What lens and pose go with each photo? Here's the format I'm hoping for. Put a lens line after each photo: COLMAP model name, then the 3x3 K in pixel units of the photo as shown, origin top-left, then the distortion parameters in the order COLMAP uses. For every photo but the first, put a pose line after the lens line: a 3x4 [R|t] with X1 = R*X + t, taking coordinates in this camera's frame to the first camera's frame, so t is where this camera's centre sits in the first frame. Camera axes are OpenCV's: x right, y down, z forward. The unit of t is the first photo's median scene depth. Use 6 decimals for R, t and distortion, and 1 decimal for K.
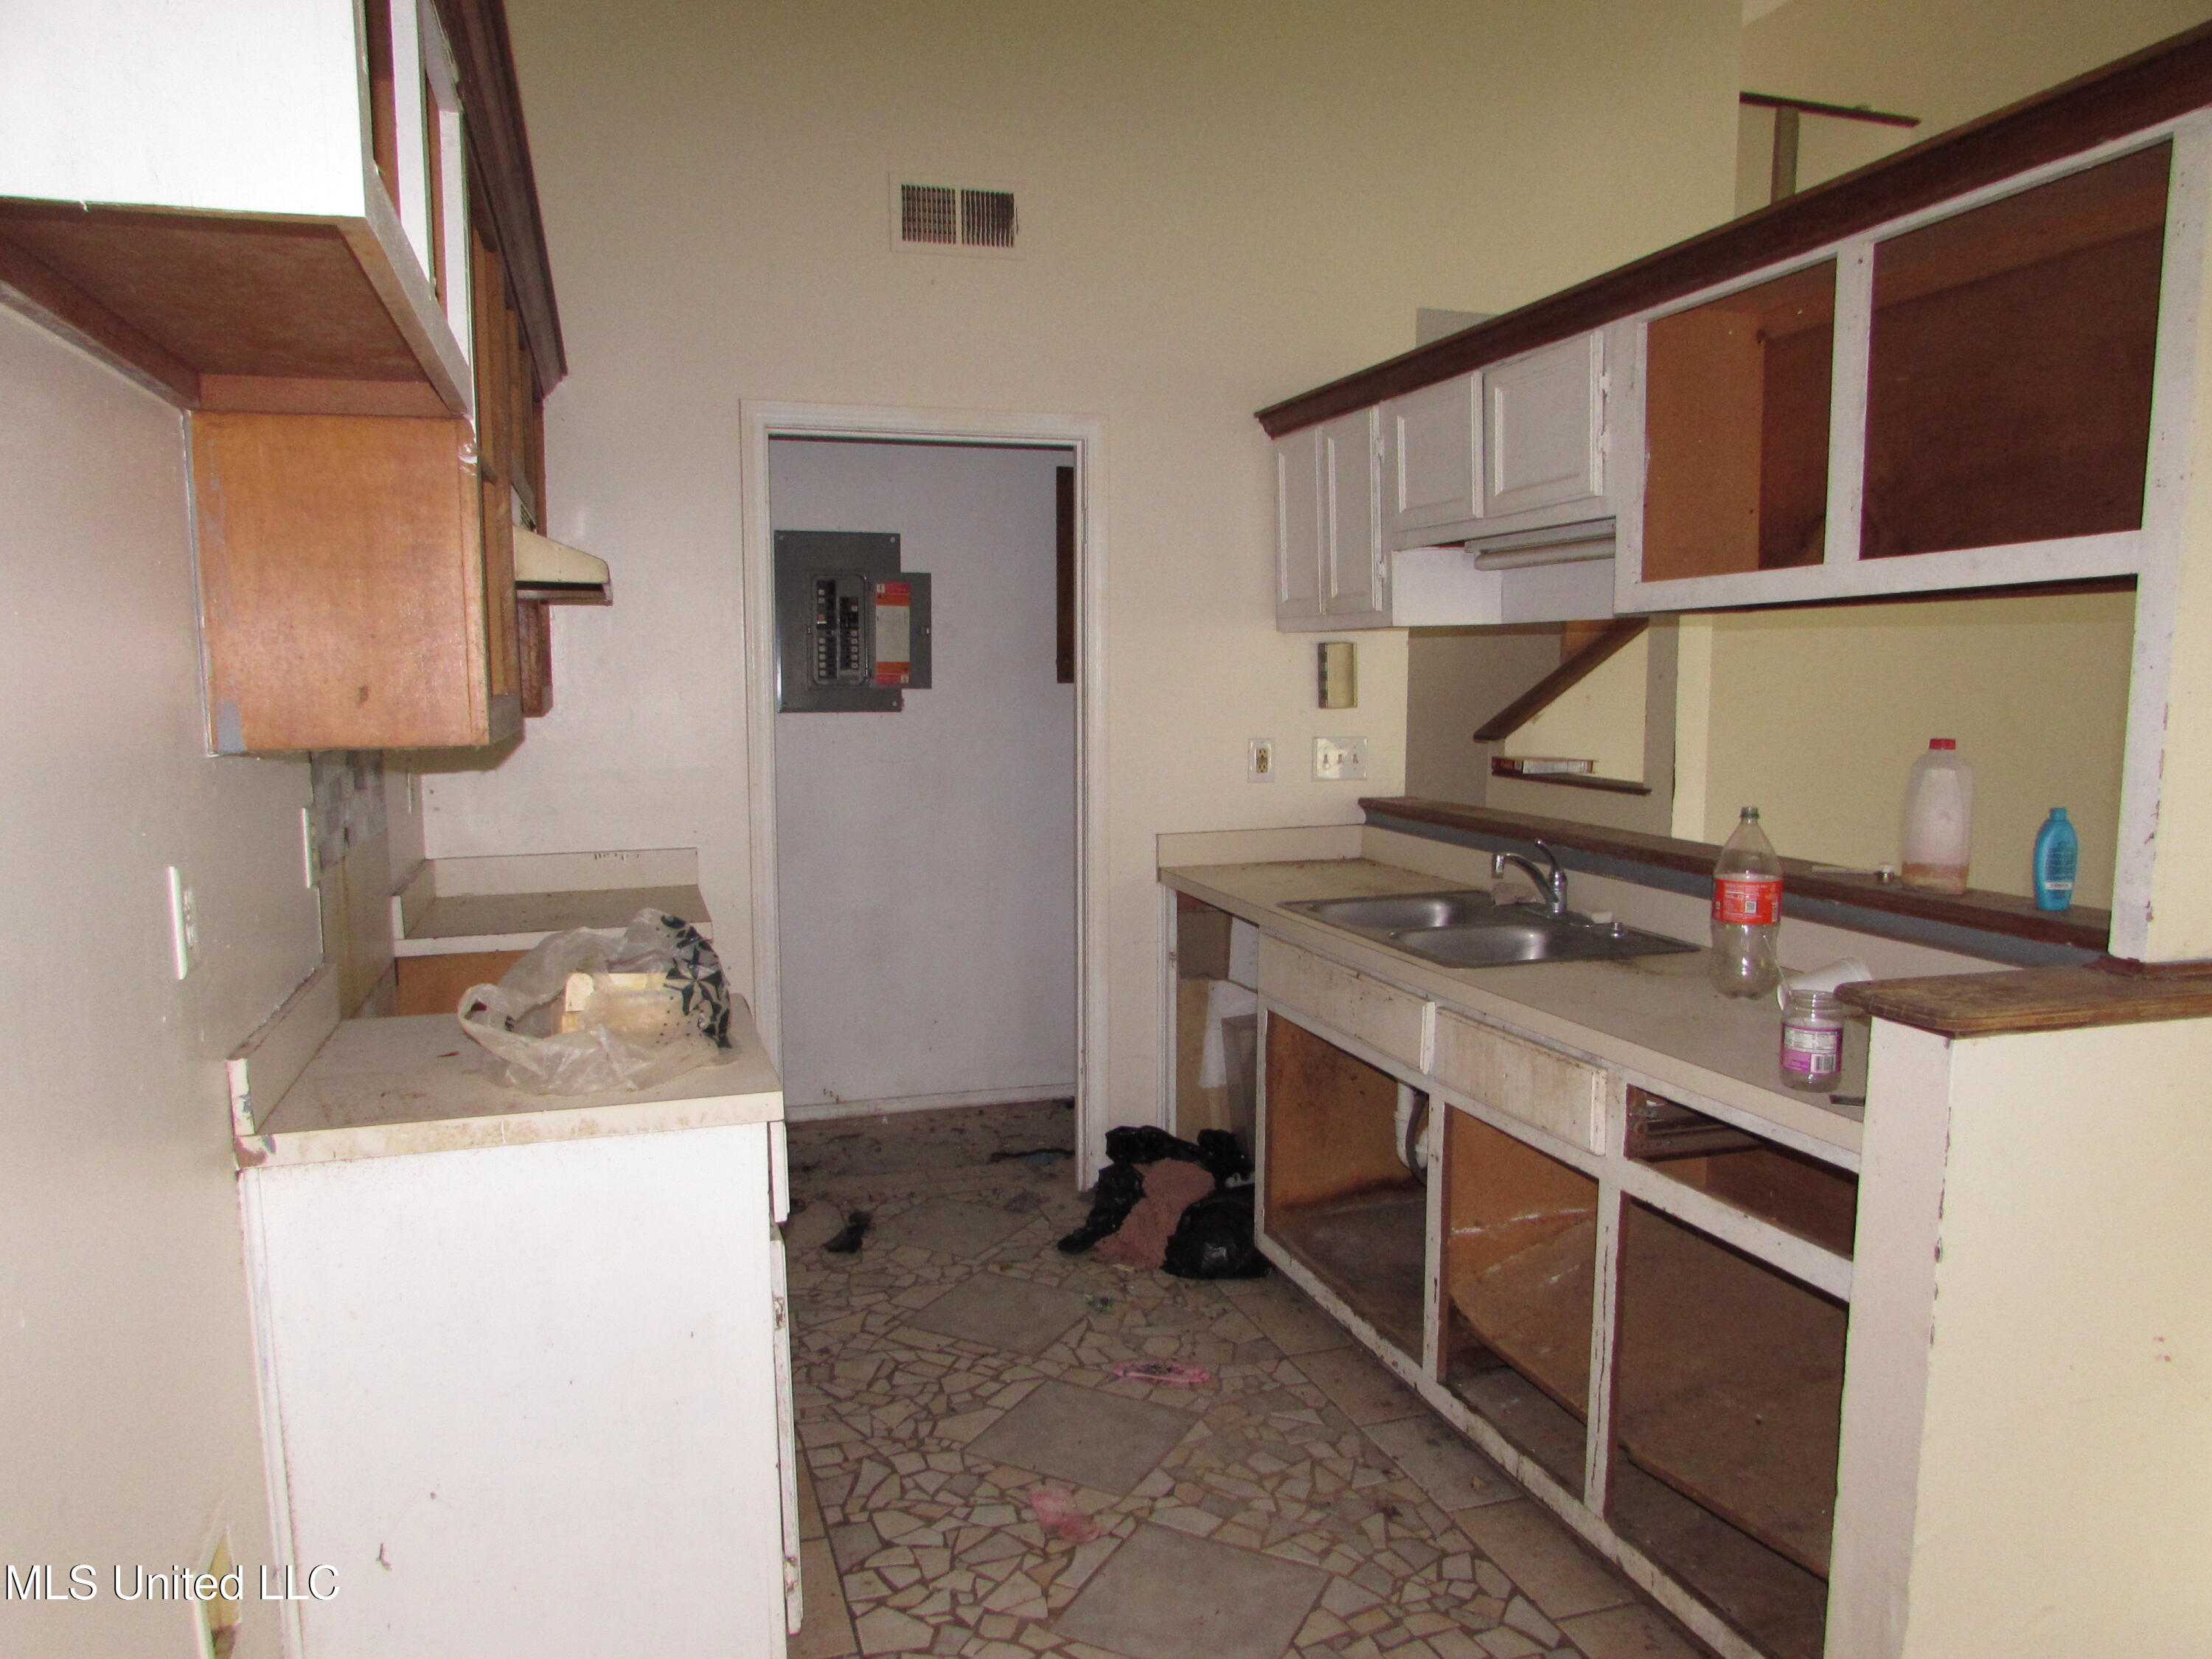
lens RADIAL K [[1566.9, 0, 1111.0], [0, 1566.9, 831.3], [0, 0, 1]] dist [-0.029434, 0.003703]
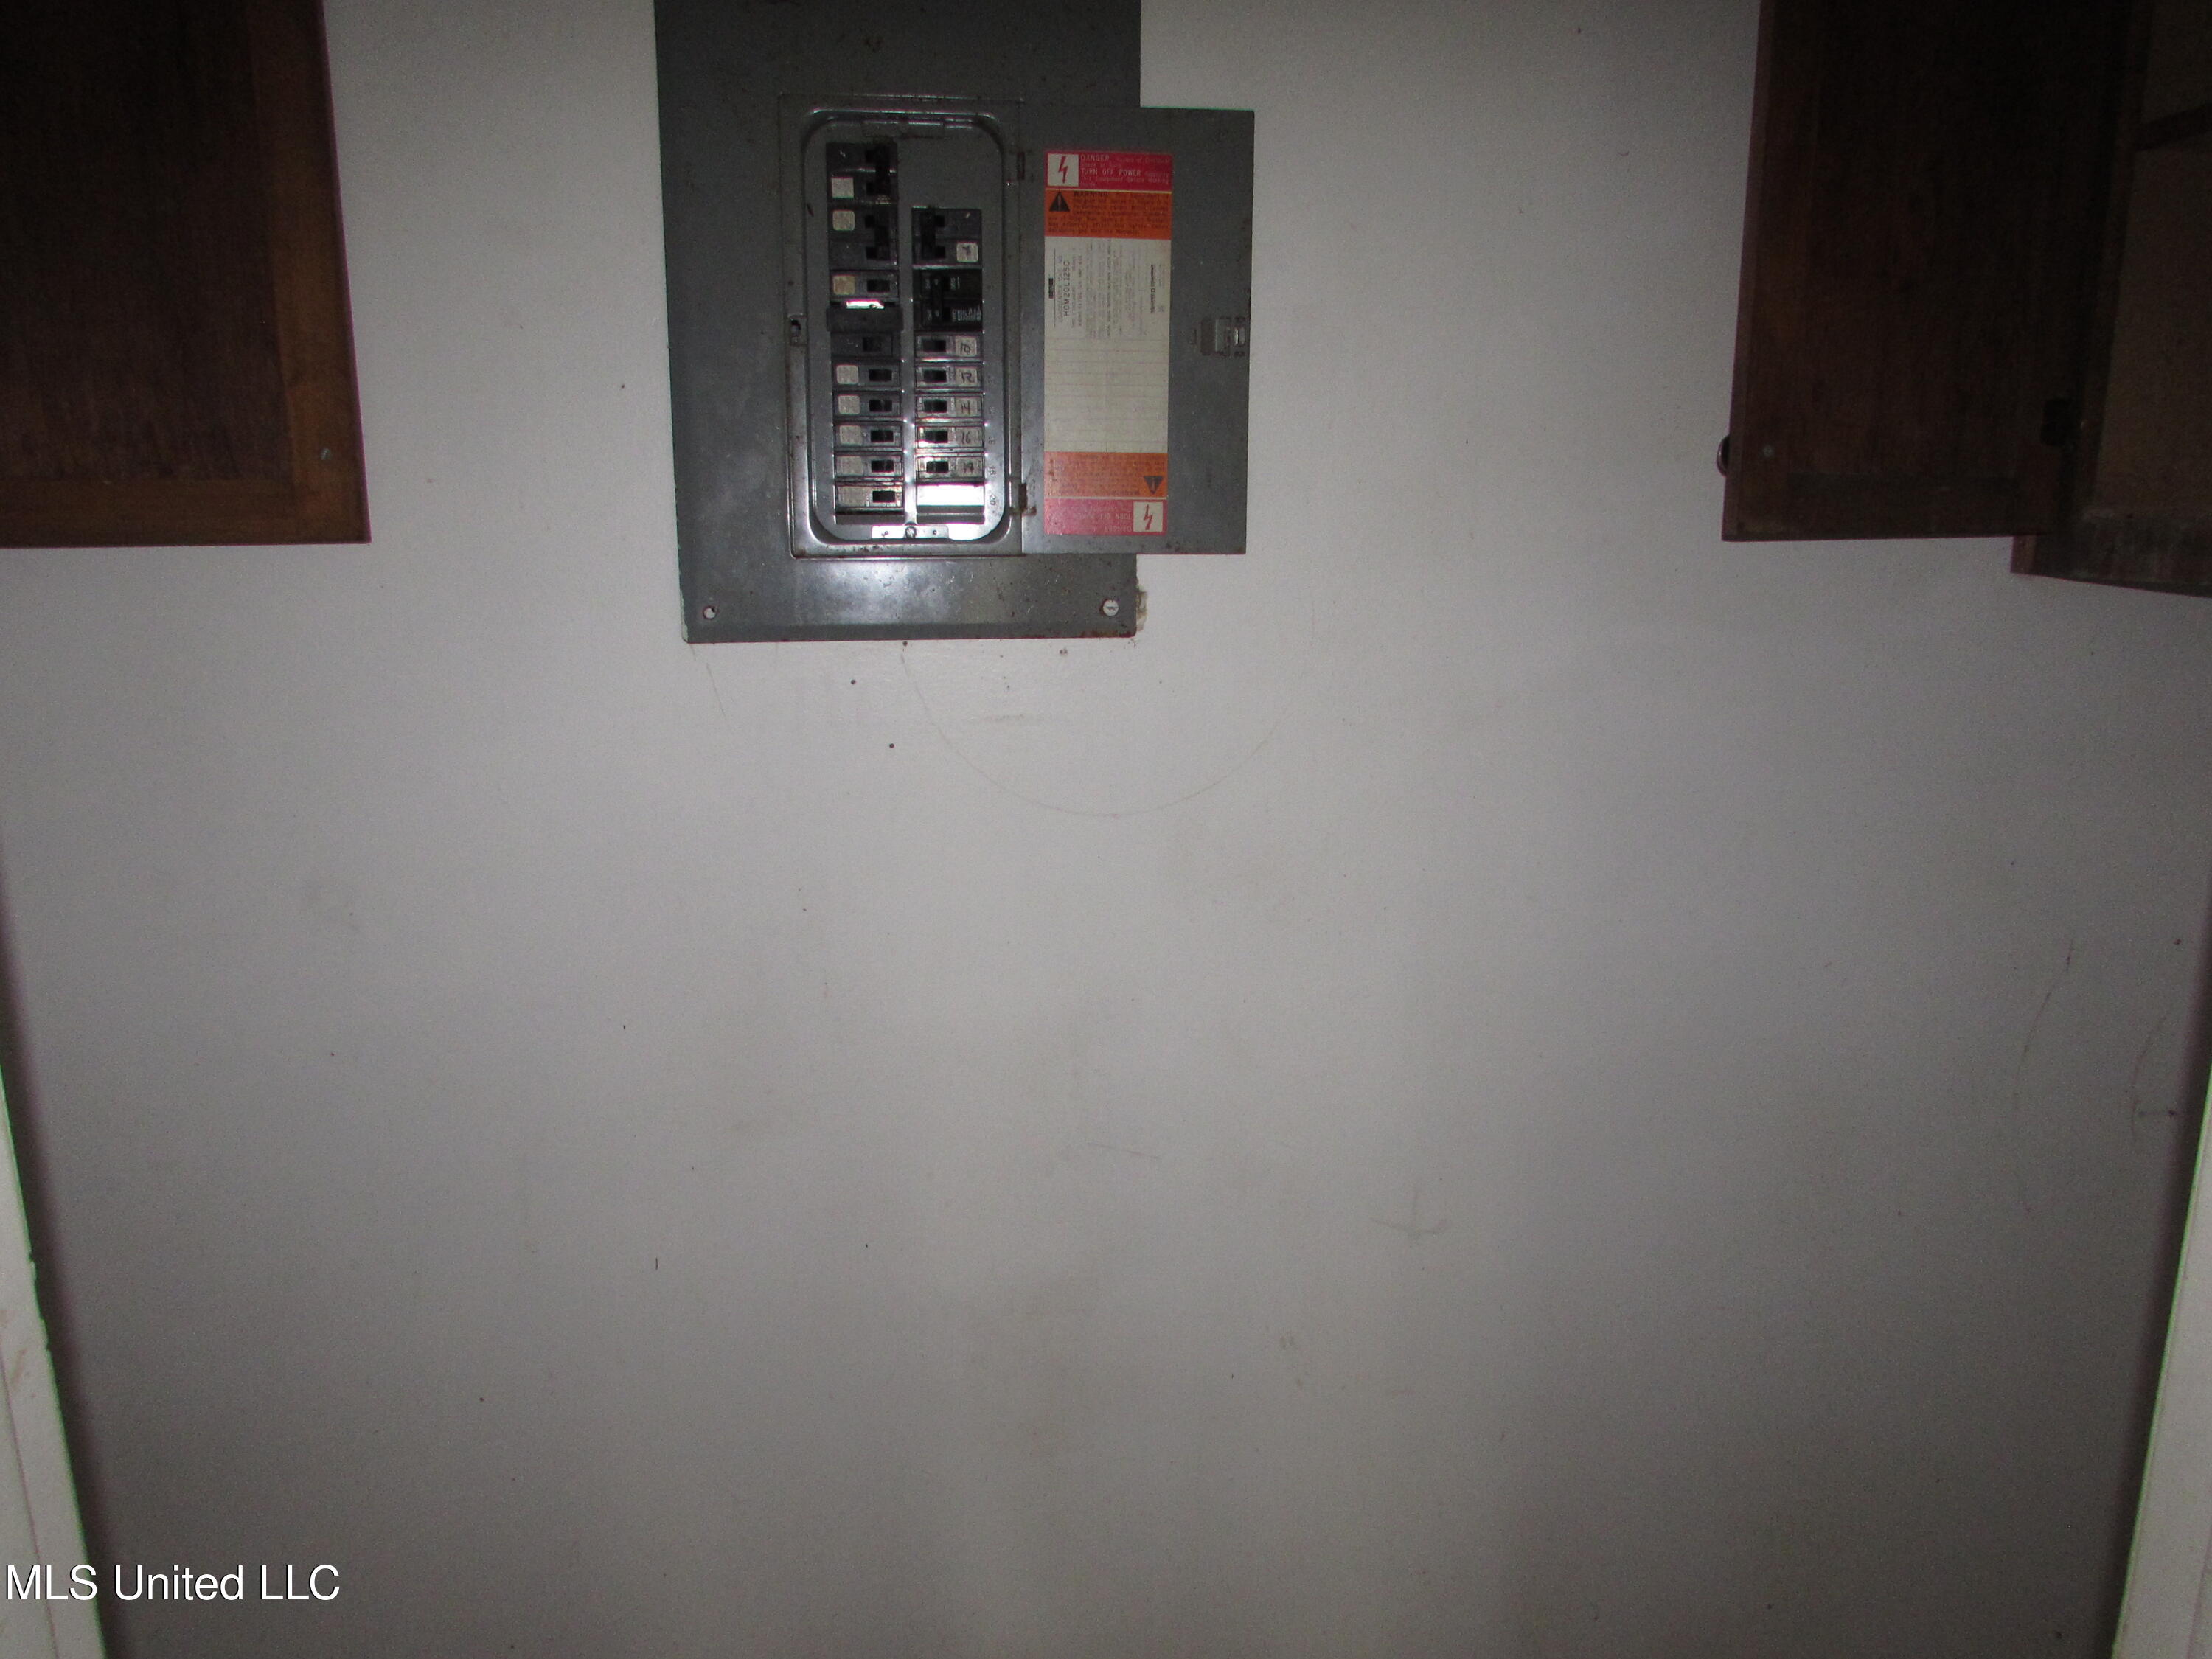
lens RADIAL K [[1566.9, 0, 1105.5], [0, 1566.9, 831.6], [0, 0, 1]] dist [-0.029434, 0.003703]
pose [[0.980254, 0.037234, -0.194205, -0.084515], [-0.020540, 0.995972, 0.087276, -0.066801], [0.196672, -0.081563, 0.977071, 0.731597]]
